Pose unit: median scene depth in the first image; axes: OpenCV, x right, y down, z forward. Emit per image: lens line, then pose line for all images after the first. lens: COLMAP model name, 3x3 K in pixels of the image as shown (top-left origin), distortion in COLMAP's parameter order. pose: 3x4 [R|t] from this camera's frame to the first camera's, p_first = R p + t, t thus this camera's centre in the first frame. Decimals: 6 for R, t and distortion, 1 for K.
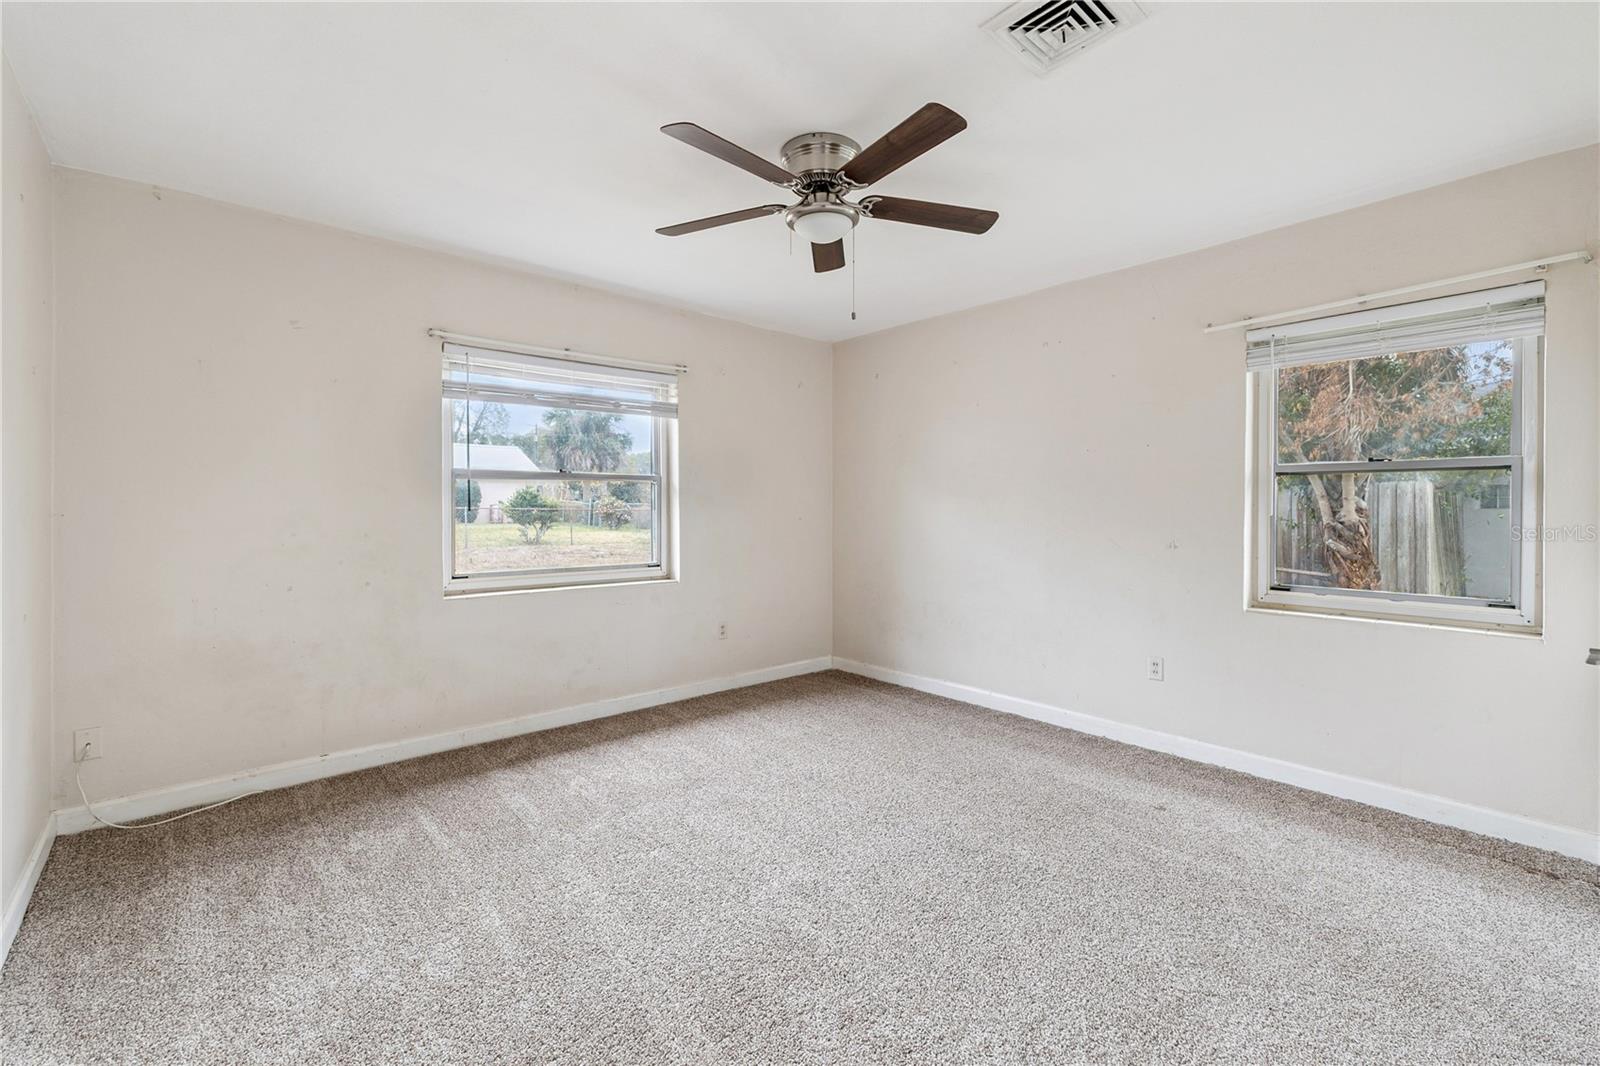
lens RADIAL K [[672.1, 0, 792.7], [0, 672.1, 517.5], [0, 0, 1]] dist [-0.000762, -0.000081]
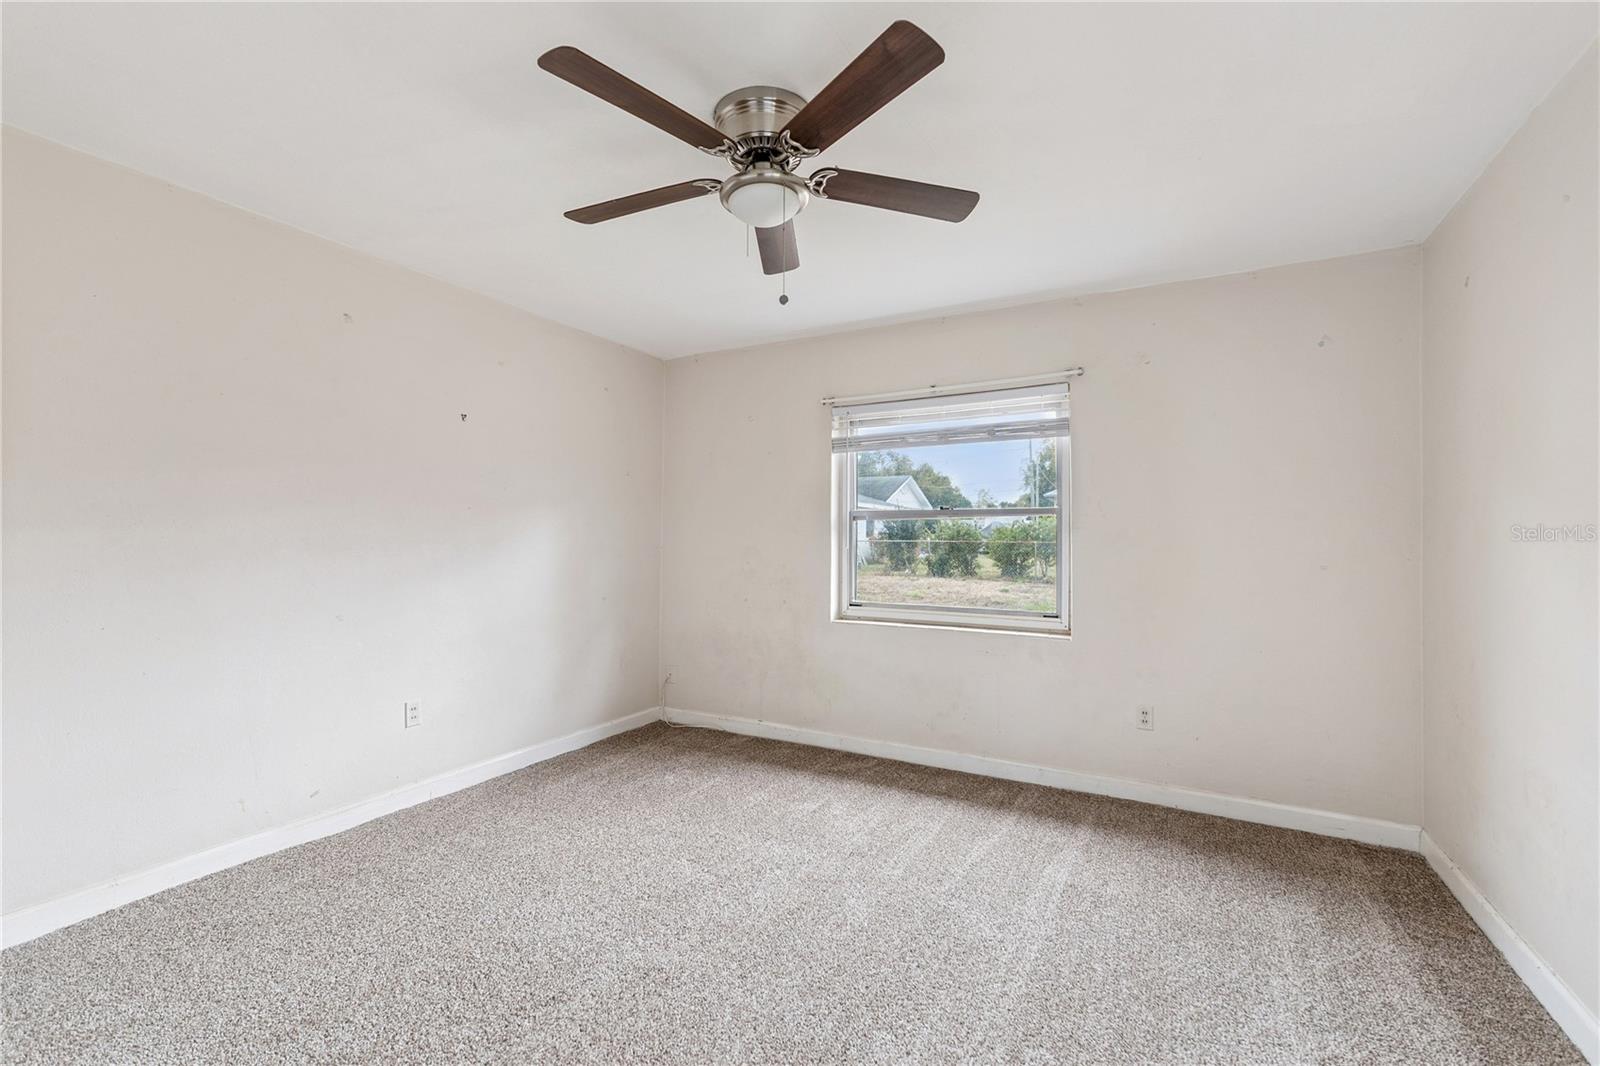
lens RADIAL K [[655.2, 0, 801.3], [0, 655.2, 540.9], [0, 0, 1]] dist [-0.002918, -0.000108]
pose [[0.357987, -0.000885, -0.933726, 0.552544], [-0.022344, 0.999705, -0.009514, -0.008733], [0.933459, 0.024269, 0.357862, 0.528481]]
